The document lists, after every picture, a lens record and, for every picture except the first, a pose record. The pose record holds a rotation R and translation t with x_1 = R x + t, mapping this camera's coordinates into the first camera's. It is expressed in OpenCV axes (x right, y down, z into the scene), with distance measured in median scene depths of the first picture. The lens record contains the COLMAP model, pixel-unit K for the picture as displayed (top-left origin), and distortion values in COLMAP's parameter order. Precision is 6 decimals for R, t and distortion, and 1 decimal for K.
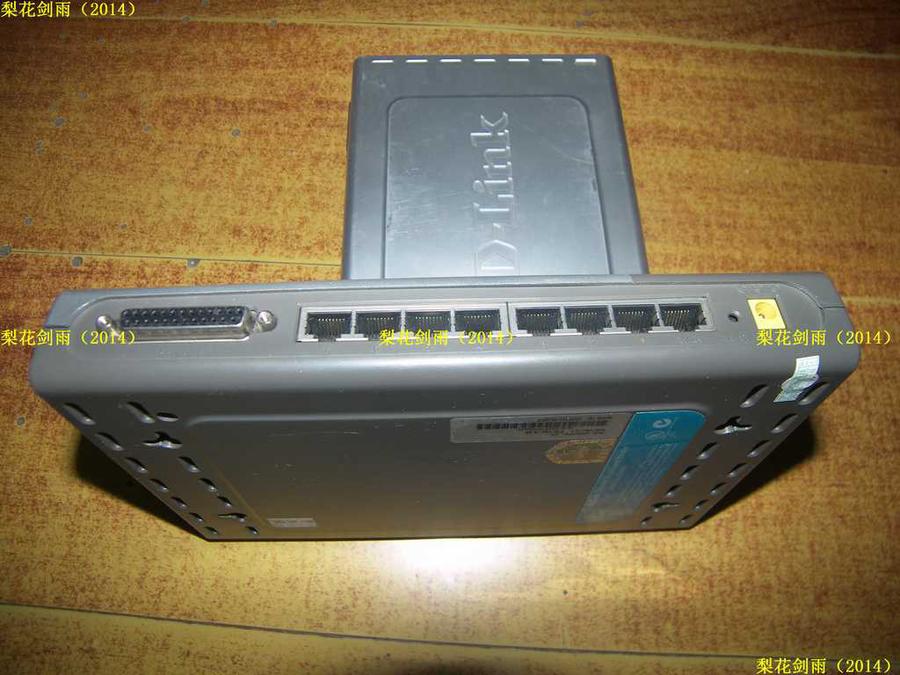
lens RADIAL K [[645.2, 0, 445.6], [0, 645.2, 343.2], [0, 0, 1]] dist [-0.149047, 0.092839]
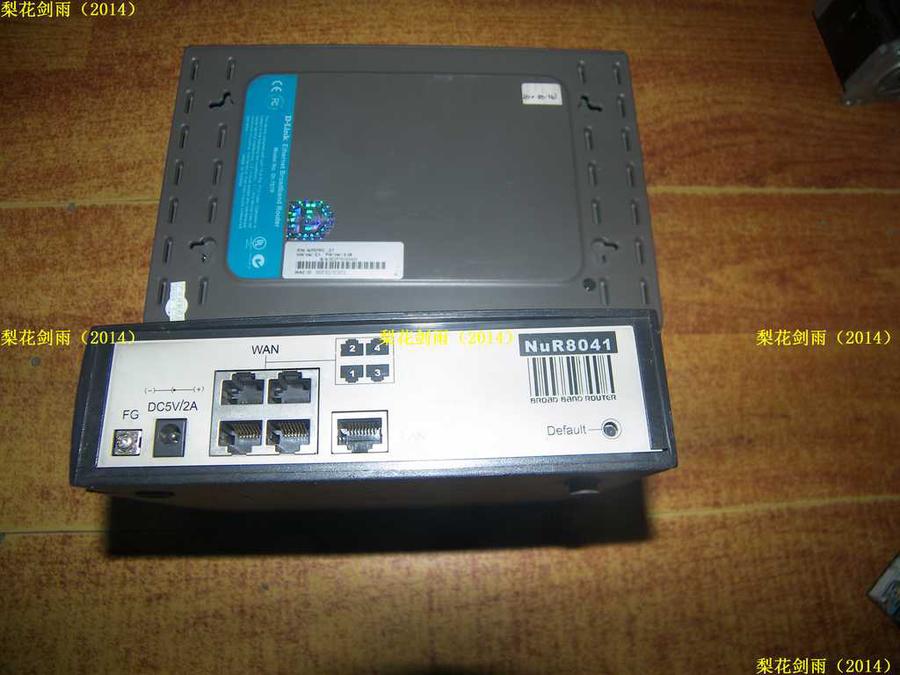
lens RADIAL K [[645.2, 0, 447.9], [0, 645.2, 334.2], [0, 0, 1]] dist [-0.149047, 0.092839]
pose [[0.994356, -0.086739, 0.061087, 0.204036], [0.082080, 0.993796, 0.075052, -0.419604], [-0.067218, -0.069614, 0.995307, 0.114403]]
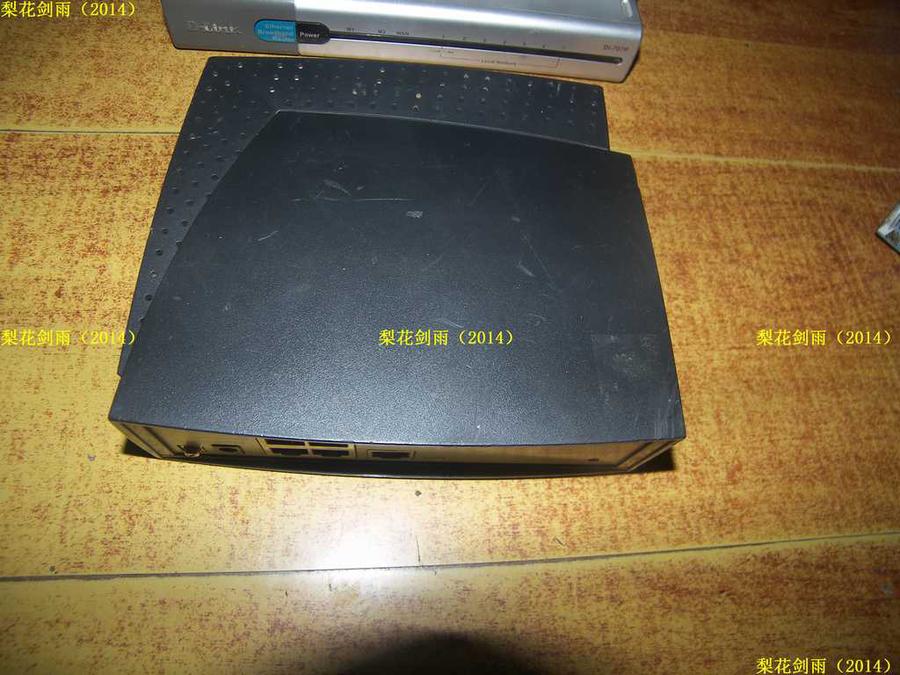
lens RADIAL K [[645.2, 0, 451.4], [0, 645.2, 343.7], [0, 0, 1]] dist [-0.149047, 0.092839]
pose [[0.984354, -0.057908, 0.166412, 0.090144], [0.068830, 0.995785, -0.060626, 0.214855], [-0.162200, 0.071132, 0.984191, 0.180208]]
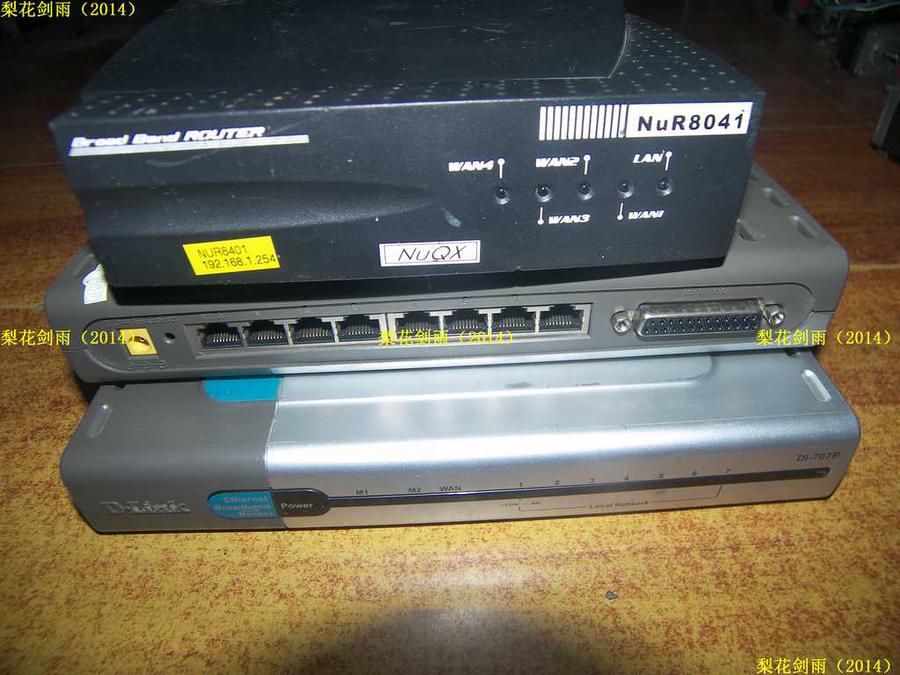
lens RADIAL K [[645.2, 0, 442.1], [0, 645.2, 337.5], [0, 0, 1]] dist [-0.149047, 0.092839]
pose [[0.995608, -0.088675, 0.030027, 0.182368], [0.091647, 0.857624, -0.506045, -0.102056], [0.019122, 0.506574, 0.861984, 0.480016]]
